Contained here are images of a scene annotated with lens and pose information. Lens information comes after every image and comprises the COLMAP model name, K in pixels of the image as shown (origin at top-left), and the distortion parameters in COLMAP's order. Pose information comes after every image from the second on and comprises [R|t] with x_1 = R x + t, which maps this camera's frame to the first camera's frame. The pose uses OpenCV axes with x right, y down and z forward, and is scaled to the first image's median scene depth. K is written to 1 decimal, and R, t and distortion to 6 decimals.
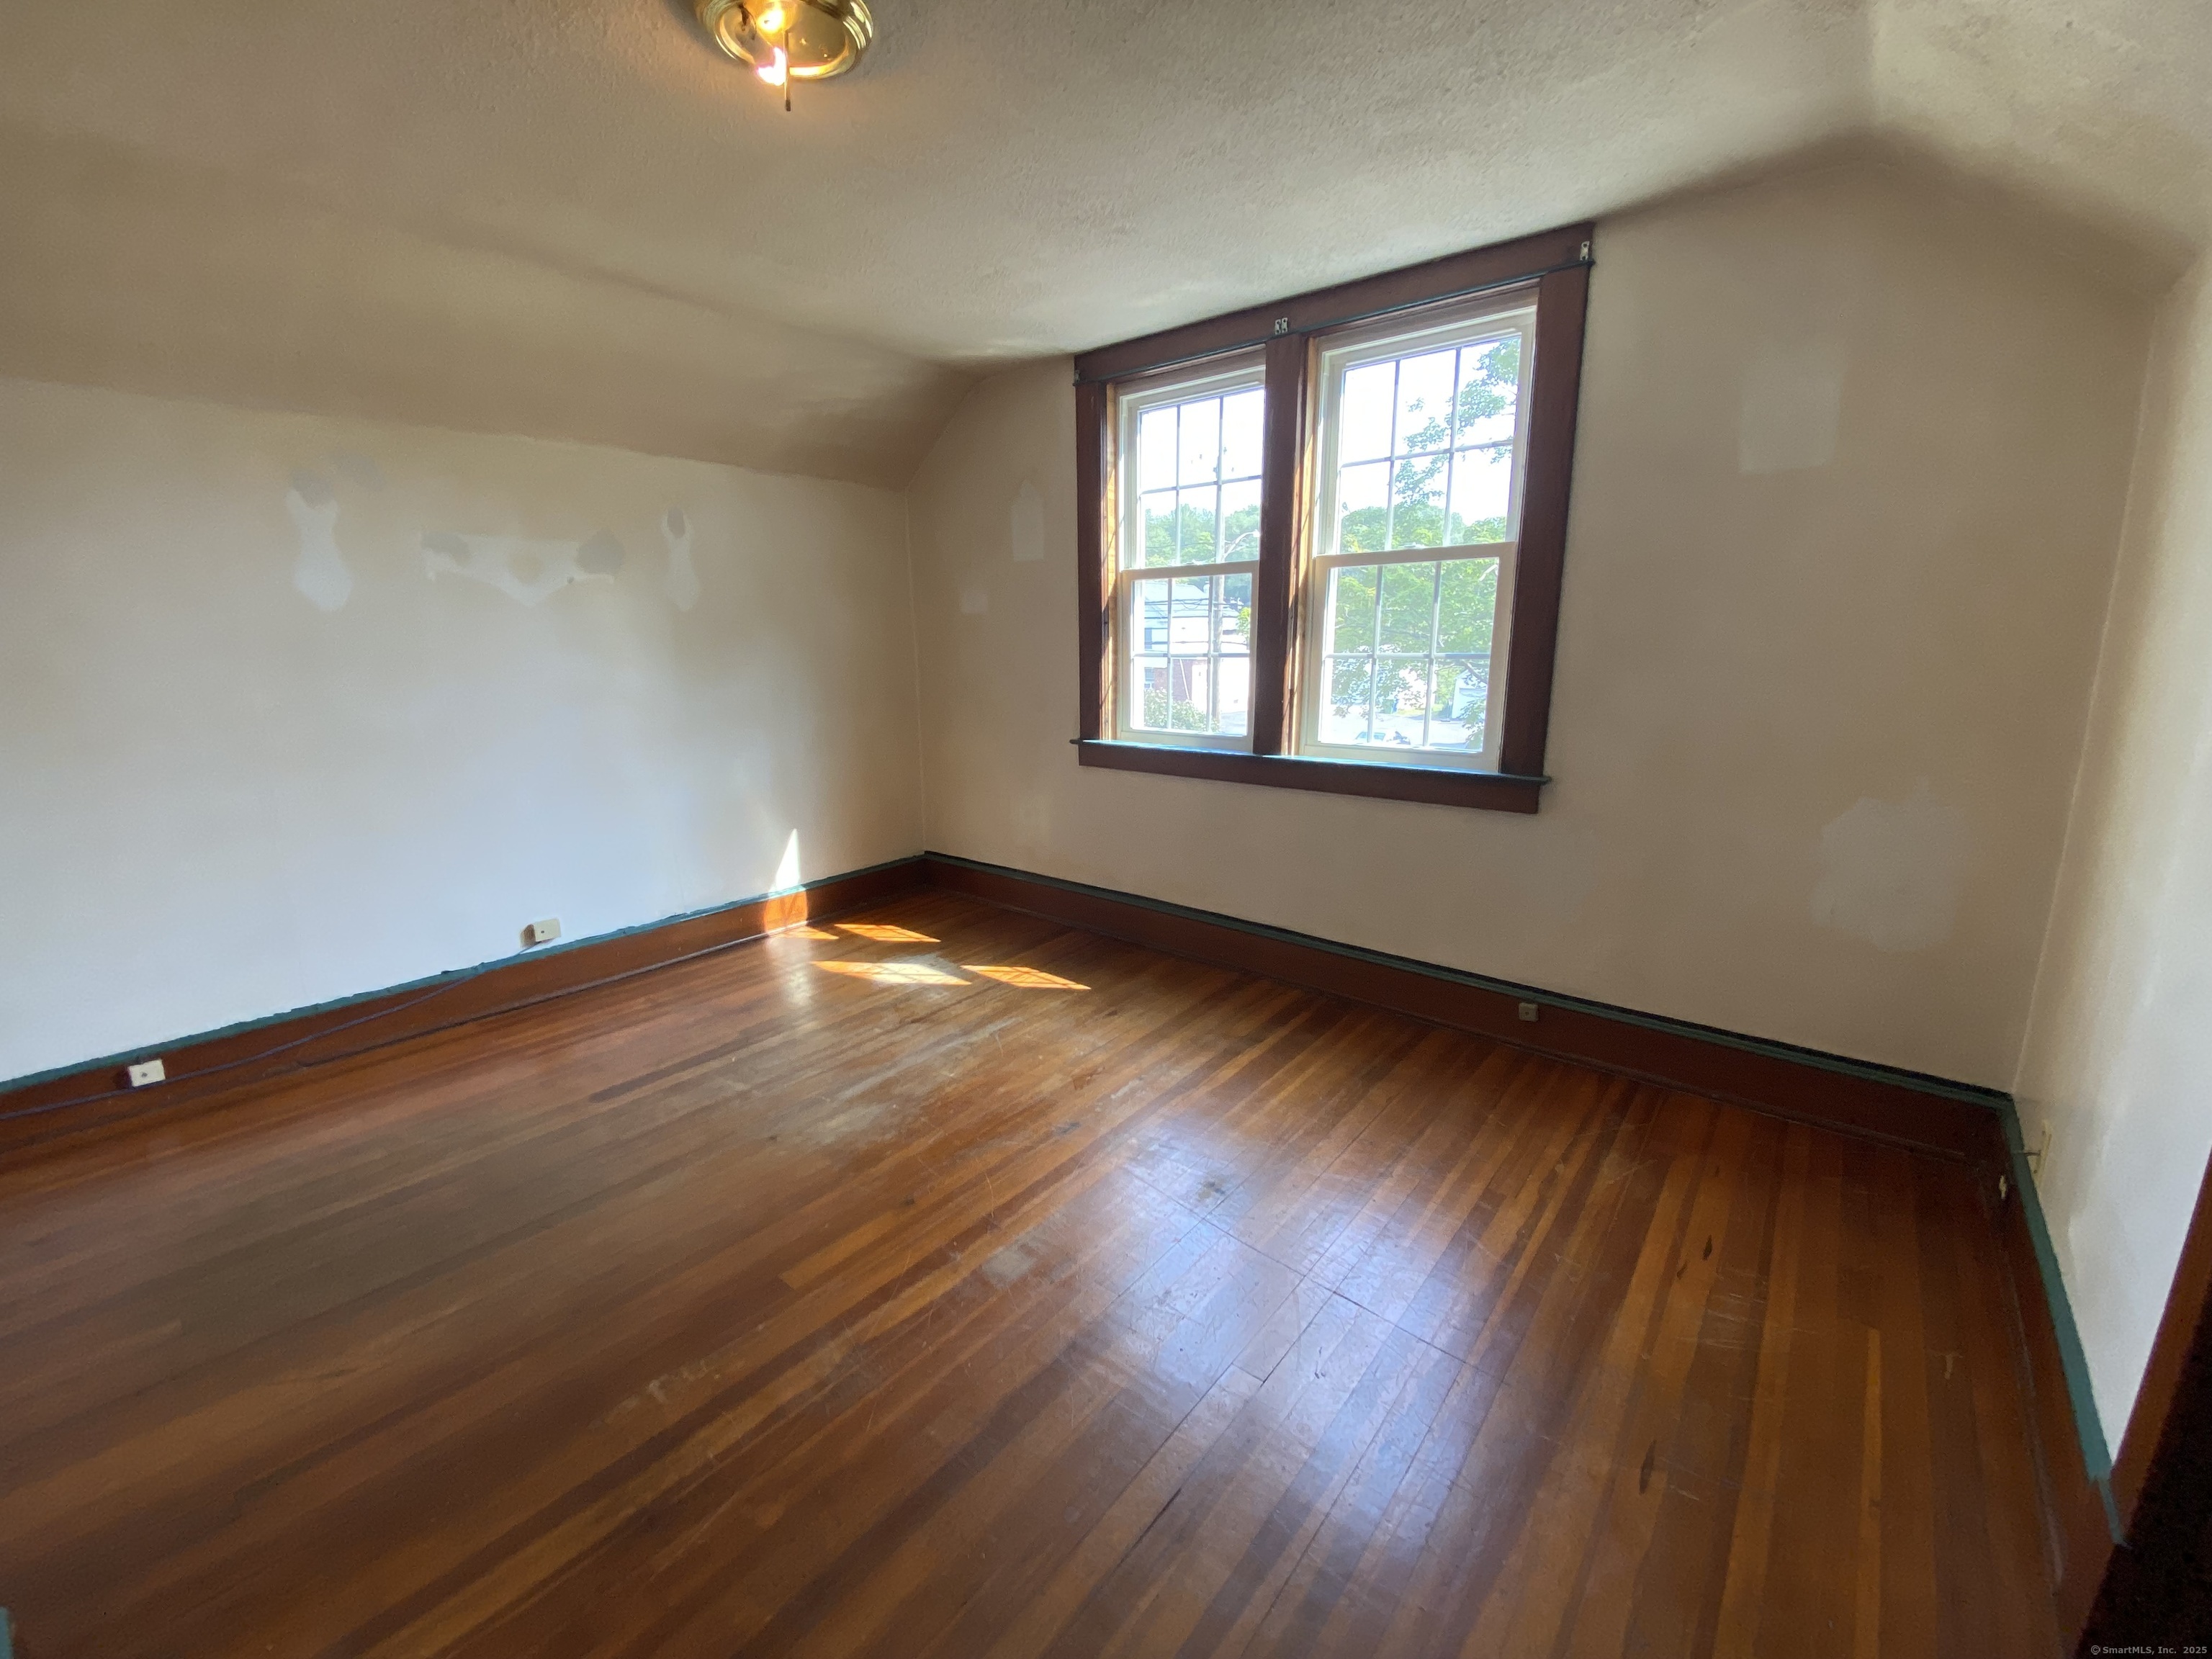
lens RADIAL K [[909.4, 0, 1101.0], [0, 909.4, 835.0], [0, 0, 1]] dist [0.005691, -0.006763]
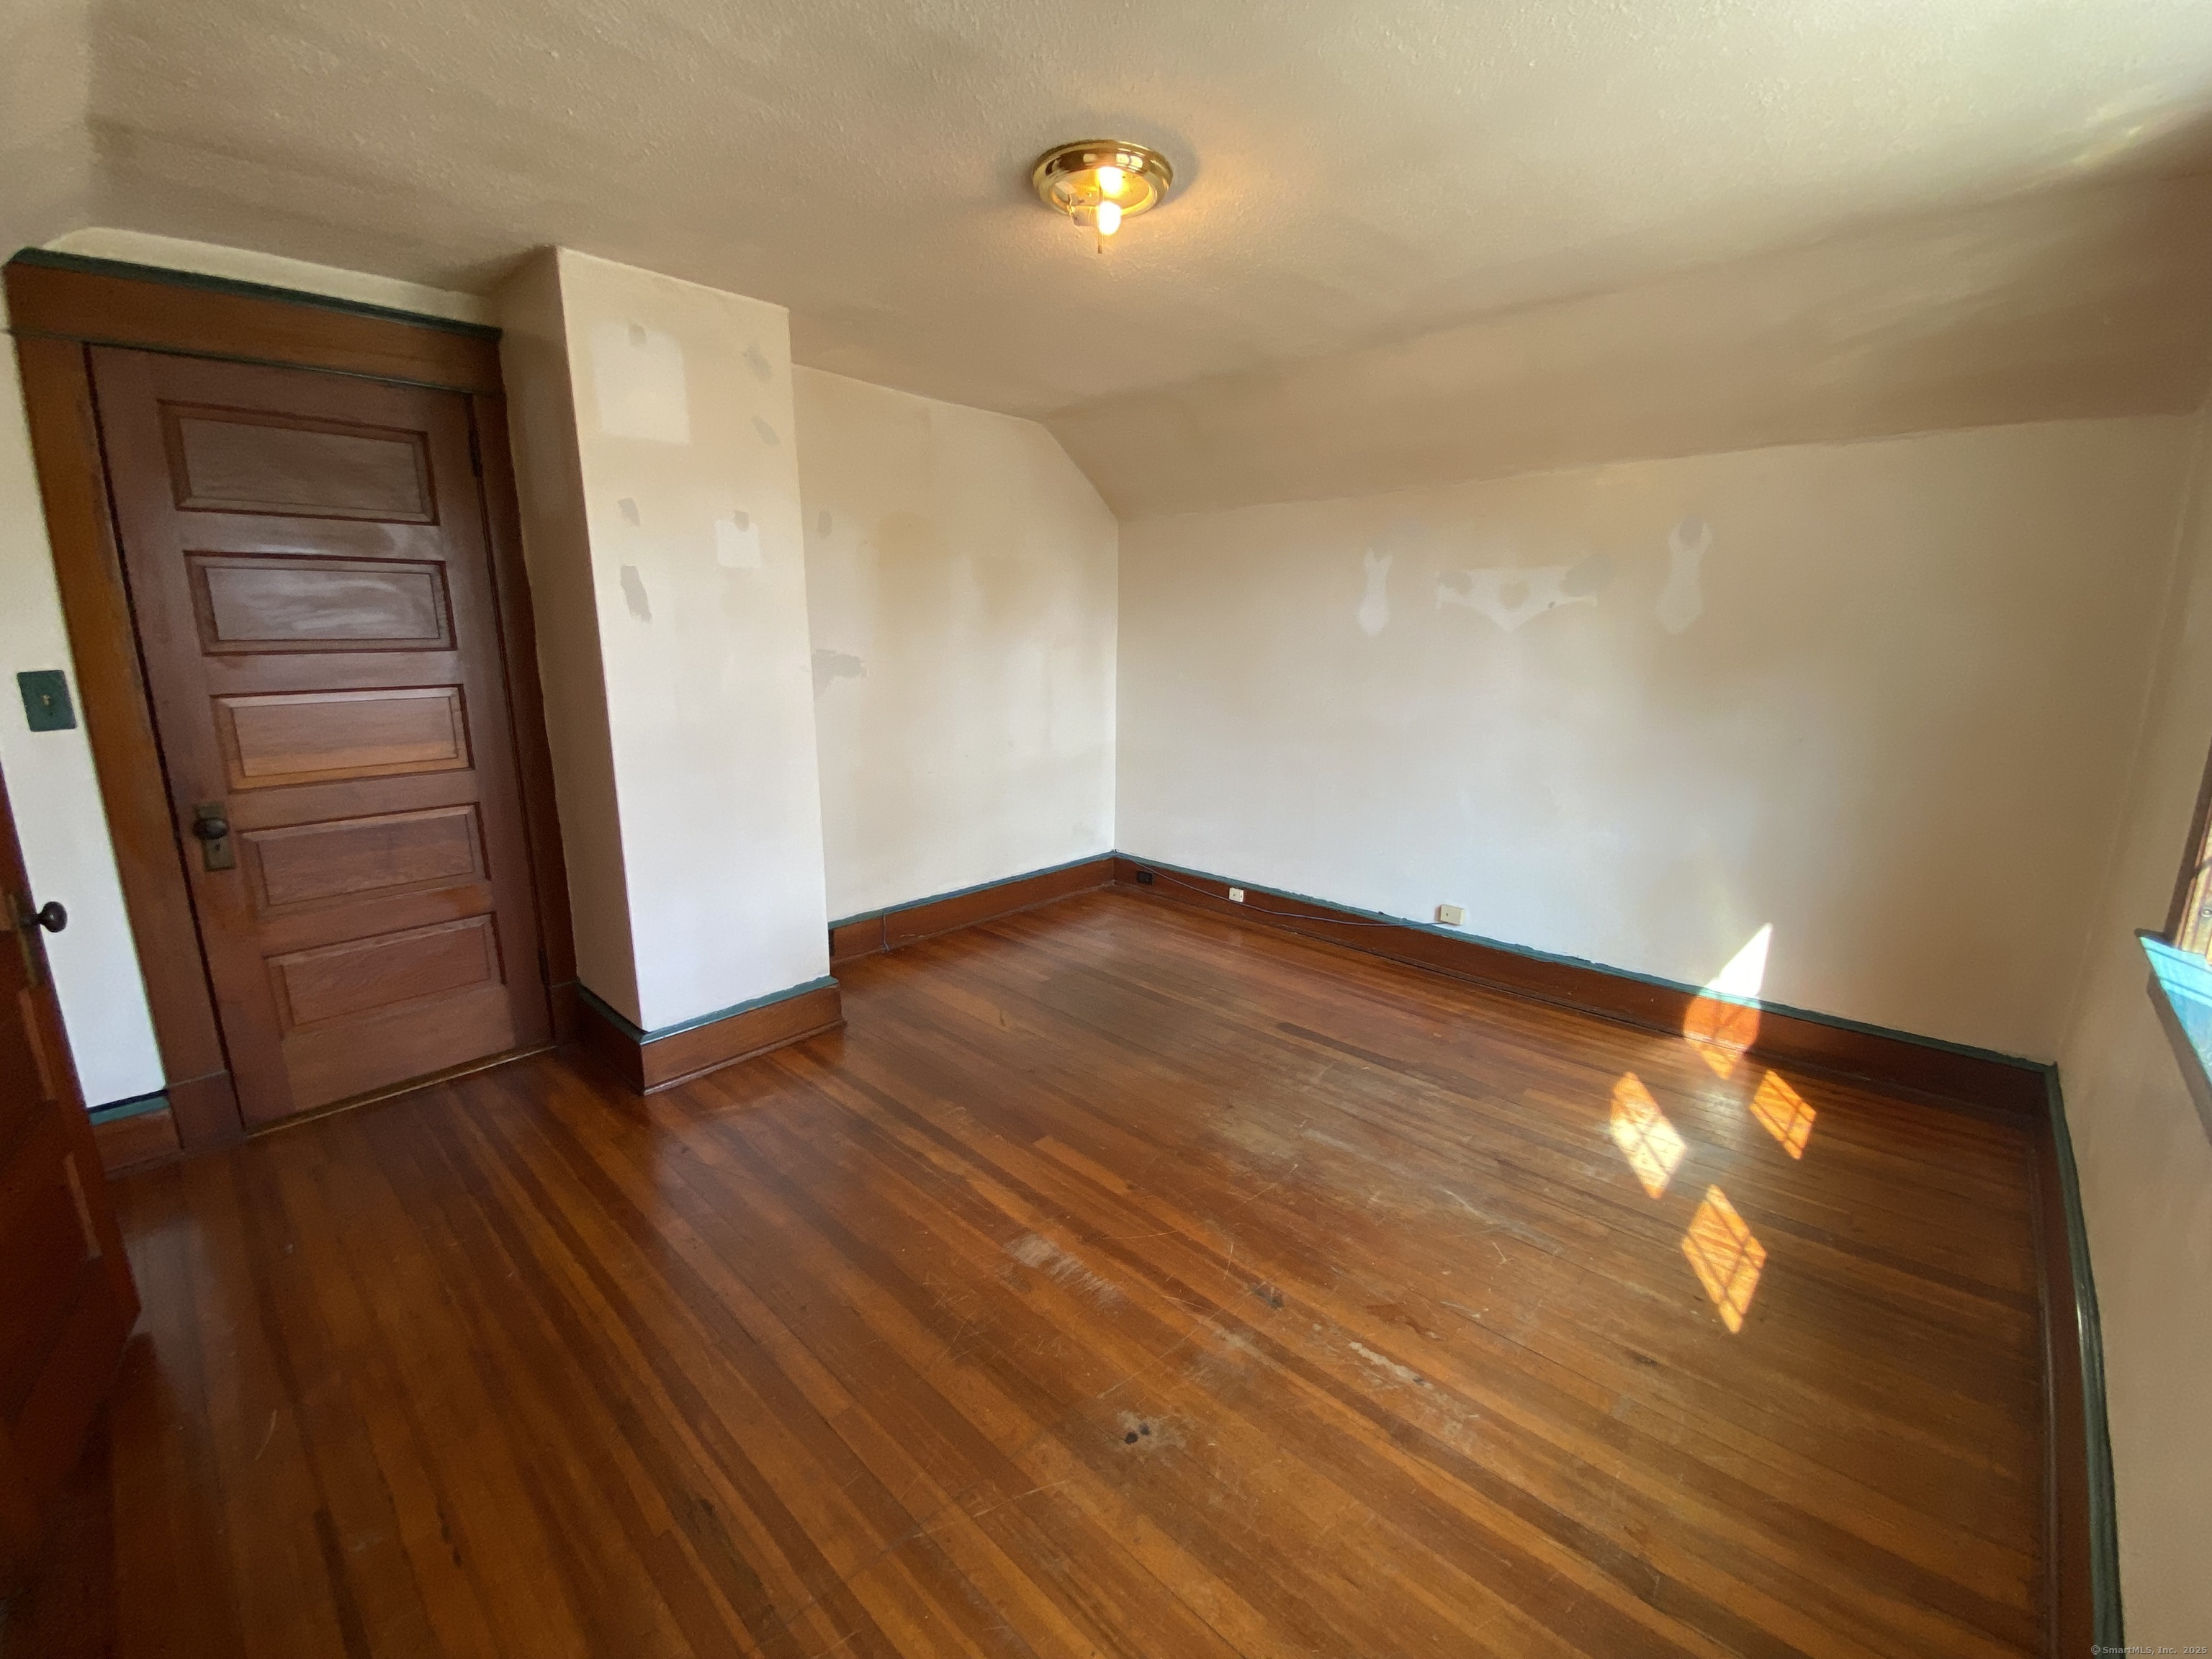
lens RADIAL K [[909.4, 0, 1110.6], [0, 909.4, 822.3], [0, 0, 1]] dist [0.005691, -0.006763]
pose [[-0.082421, 0.218472, -0.972356, 0.519747], [-0.218436, 0.947991, 0.231513, -0.179669], [0.972364, 0.231479, -0.030412, 0.618587]]
